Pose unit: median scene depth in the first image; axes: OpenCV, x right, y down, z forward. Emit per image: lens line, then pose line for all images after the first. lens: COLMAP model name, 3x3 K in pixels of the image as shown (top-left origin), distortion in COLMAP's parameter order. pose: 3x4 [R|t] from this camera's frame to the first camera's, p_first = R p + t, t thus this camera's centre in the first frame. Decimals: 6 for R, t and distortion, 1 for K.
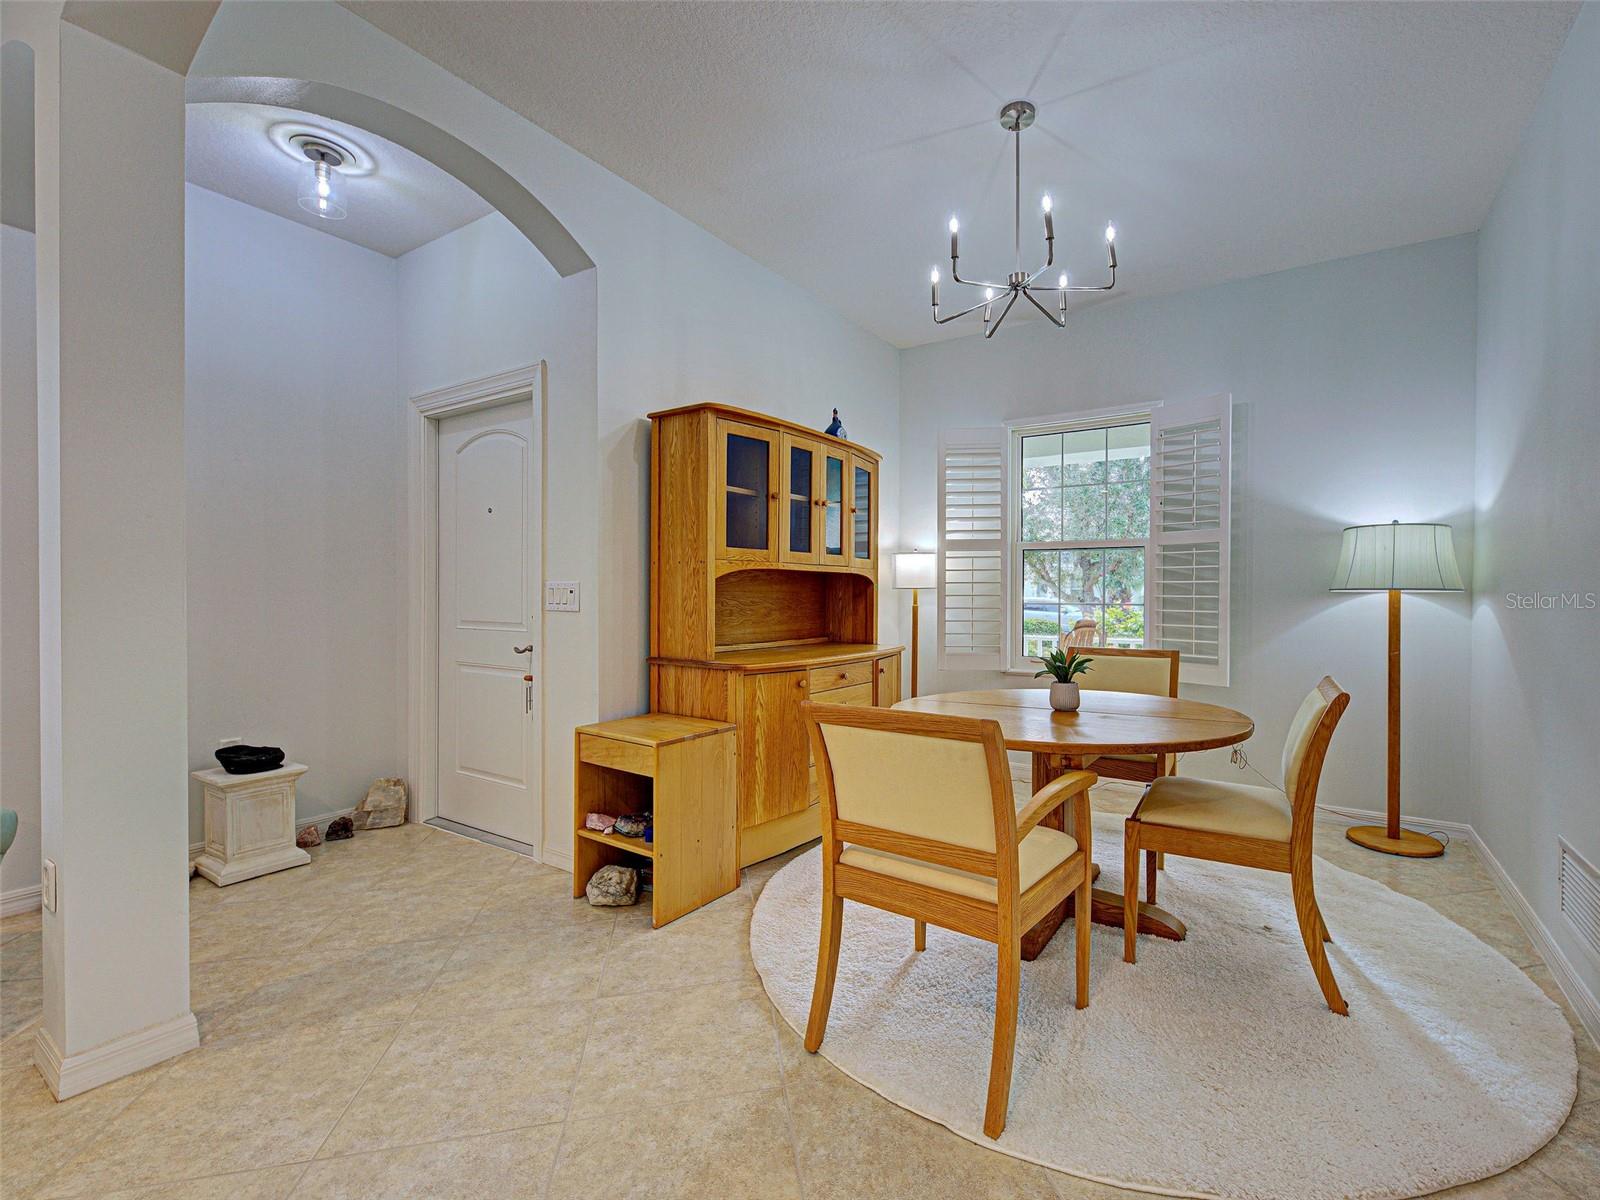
lens RADIAL K [[696.1, 0, 853.3], [0, 696.1, 600.4], [0, 0, 1]] dist [-0.002532, -0.000127]
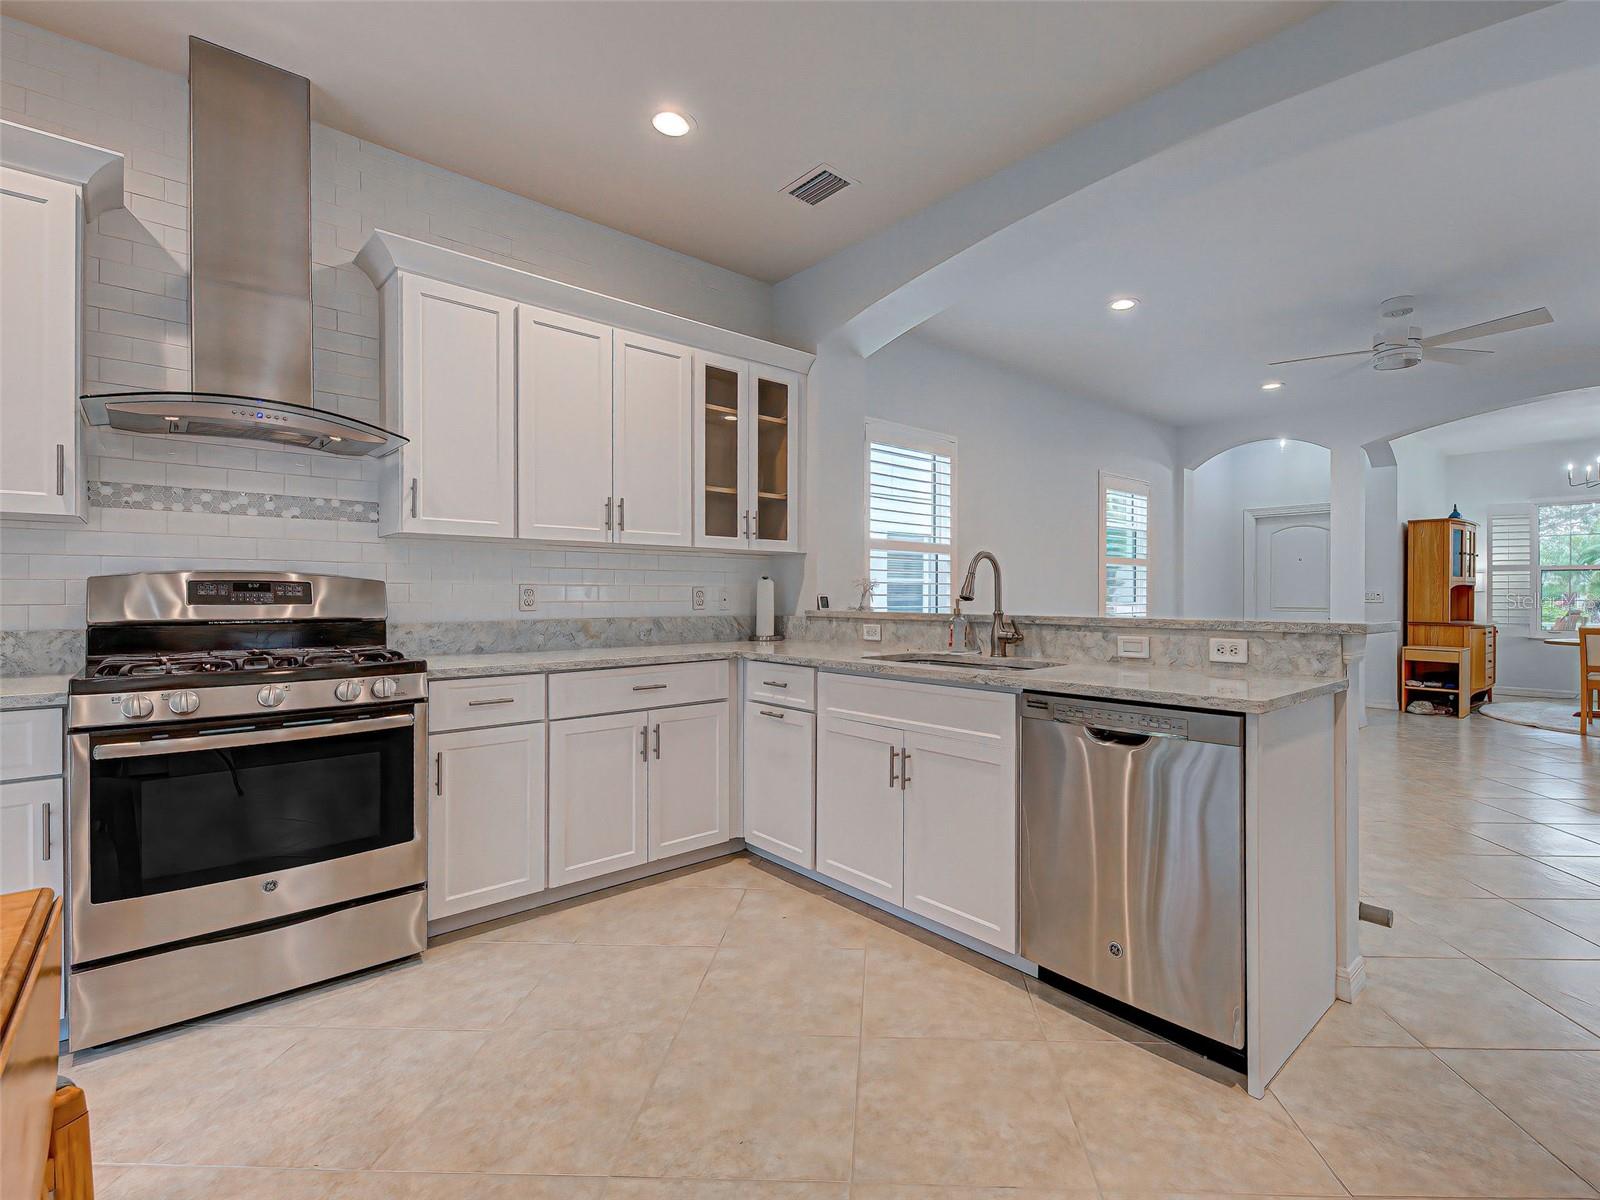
lens RADIAL K [[710.0, 0, 855.9], [0, 710.0, 604.9], [0, 0, 1]] dist [-0.003581, 0.000319]
pose [[0.962180, -0.001757, -0.272408, -0.970677], [0.001905, 0.999998, 0.000277, 0.012662], [0.272407, -0.000785, 0.962182, -1.245499]]
